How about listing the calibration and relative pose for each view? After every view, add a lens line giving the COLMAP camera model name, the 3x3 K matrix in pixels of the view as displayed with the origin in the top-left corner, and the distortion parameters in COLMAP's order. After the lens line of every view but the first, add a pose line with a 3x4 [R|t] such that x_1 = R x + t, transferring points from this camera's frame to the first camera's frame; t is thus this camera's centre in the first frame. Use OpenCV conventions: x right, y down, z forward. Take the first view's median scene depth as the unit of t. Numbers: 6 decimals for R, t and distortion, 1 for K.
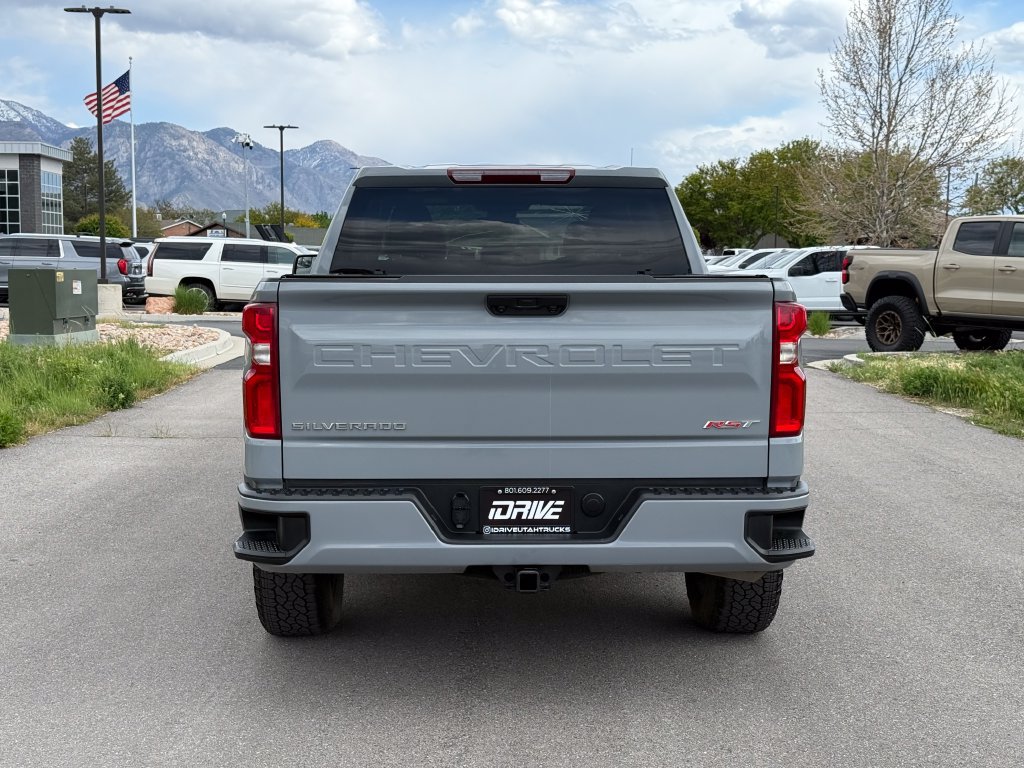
lens RADIAL K [[1434.1, 0, 505.2], [0, 1434.1, 402.0], [0, 0, 1]] dist [0.111145, 0.000000]
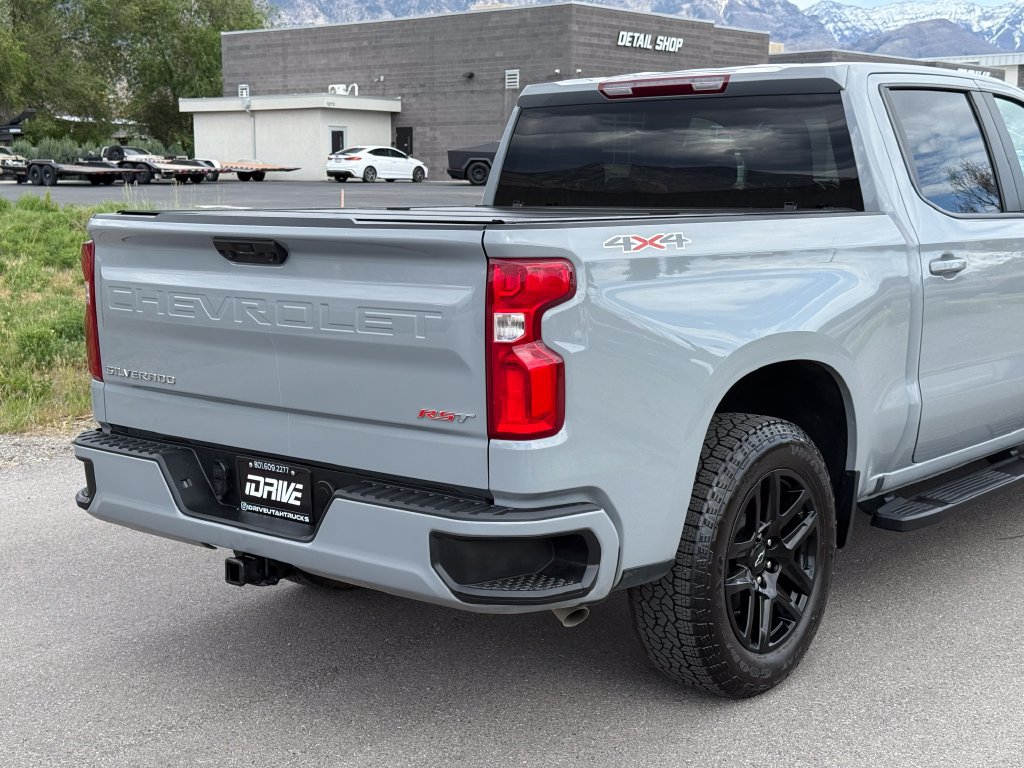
lens RADIAL K [[1434.1, 0, 507.5], [0, 1434.1, 391.3], [0, 0, 1]] dist [0.111145, 0.000000]
pose [[0.749734, 0.094356, -0.654978, 0.539784], [-0.060308, 0.995406, 0.074366, -0.044460], [0.658986, -0.016254, 0.751980, 0.354524]]
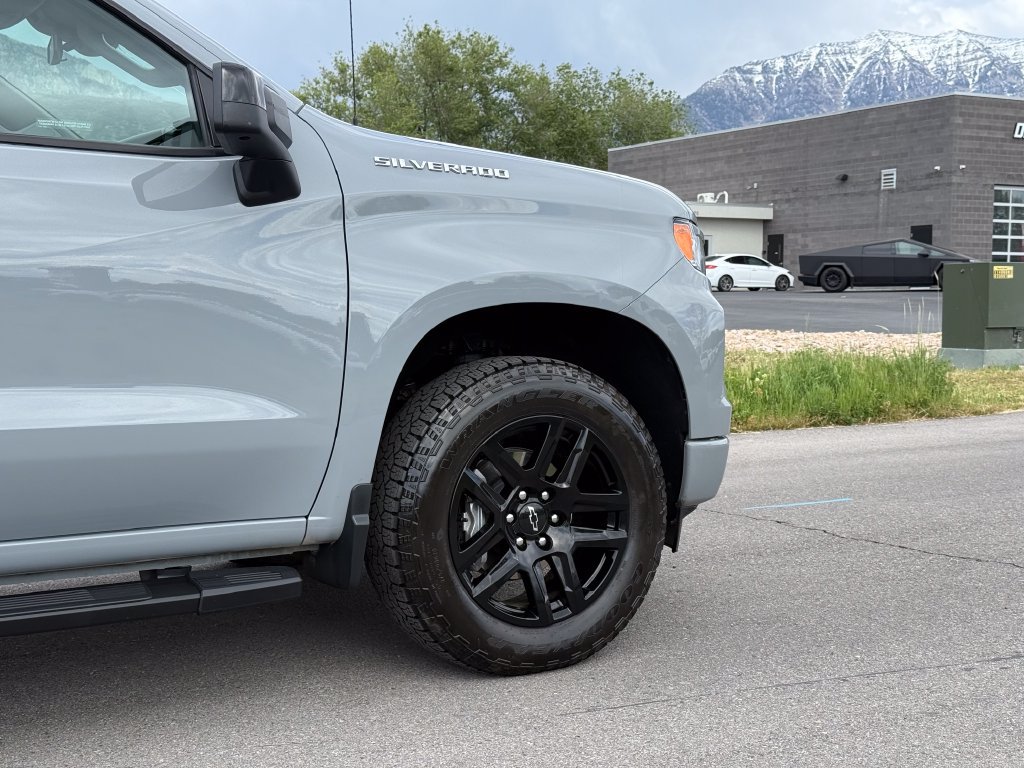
lens RADIAL K [[1434.1, 0, 530.2], [0, 1434.1, 388.6], [0, 0, 1]] dist [0.111145, 0.000000]
pose [[0.500703, 0.045260, -0.864435, 0.692645], [-0.073725, 0.997233, 0.009510, -0.045035], [0.862474, 0.058969, 0.502654, 1.289512]]
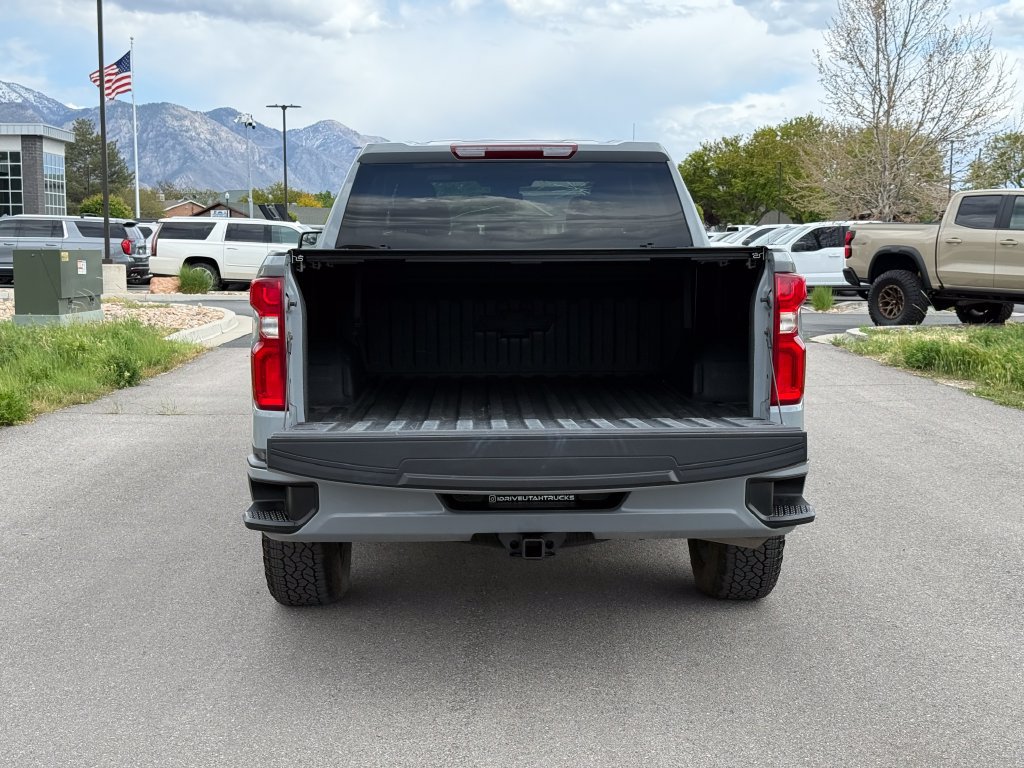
lens RADIAL K [[1434.1, 0, 514.8], [0, 1434.1, 377.1], [0, 0, 1]] dist [0.111145, 0.000000]
pose [[0.999968, -0.007233, 0.003353, 0.000208], [0.007239, 0.999972, -0.001985, 0.004162], [-0.003338, 0.002009, 0.999992, -0.013333]]
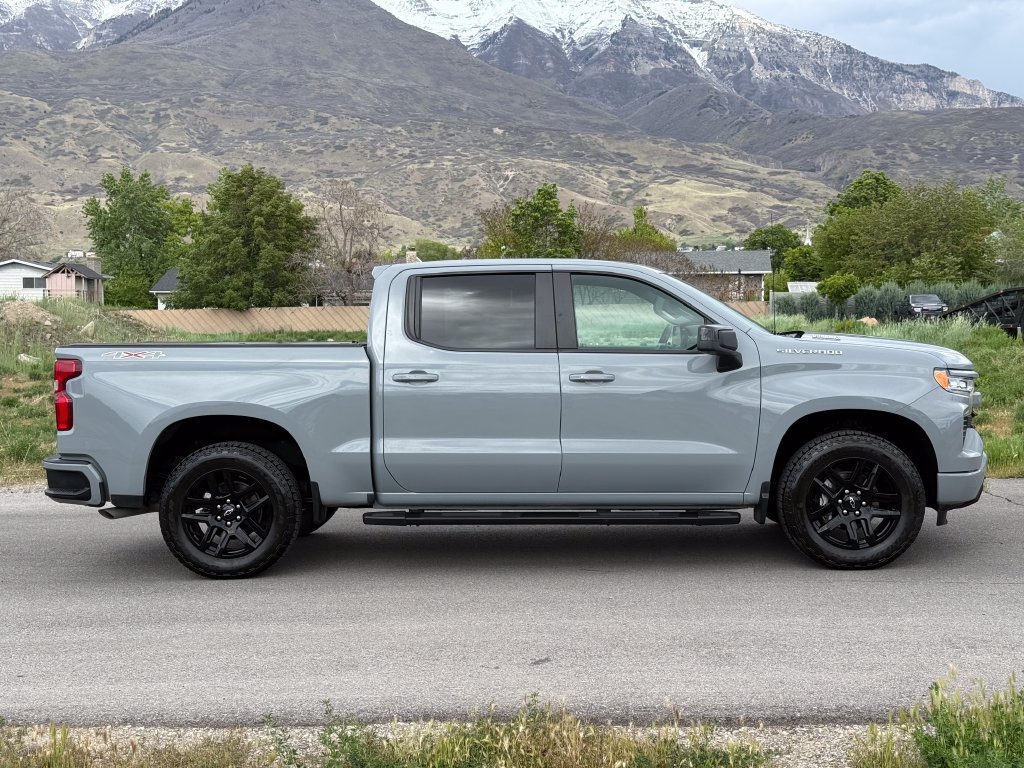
lens RADIAL K [[1434.1, 0, 512.0], [0, 1434.1, 386.8], [0, 0, 1]] dist [0.111145, 0.000000]
pose [[-0.065433, 0.040566, -0.997032, 1.613300], [-0.085661, 0.995257, 0.046115, -0.135417], [0.994173, 0.088424, -0.061648, 1.351622]]
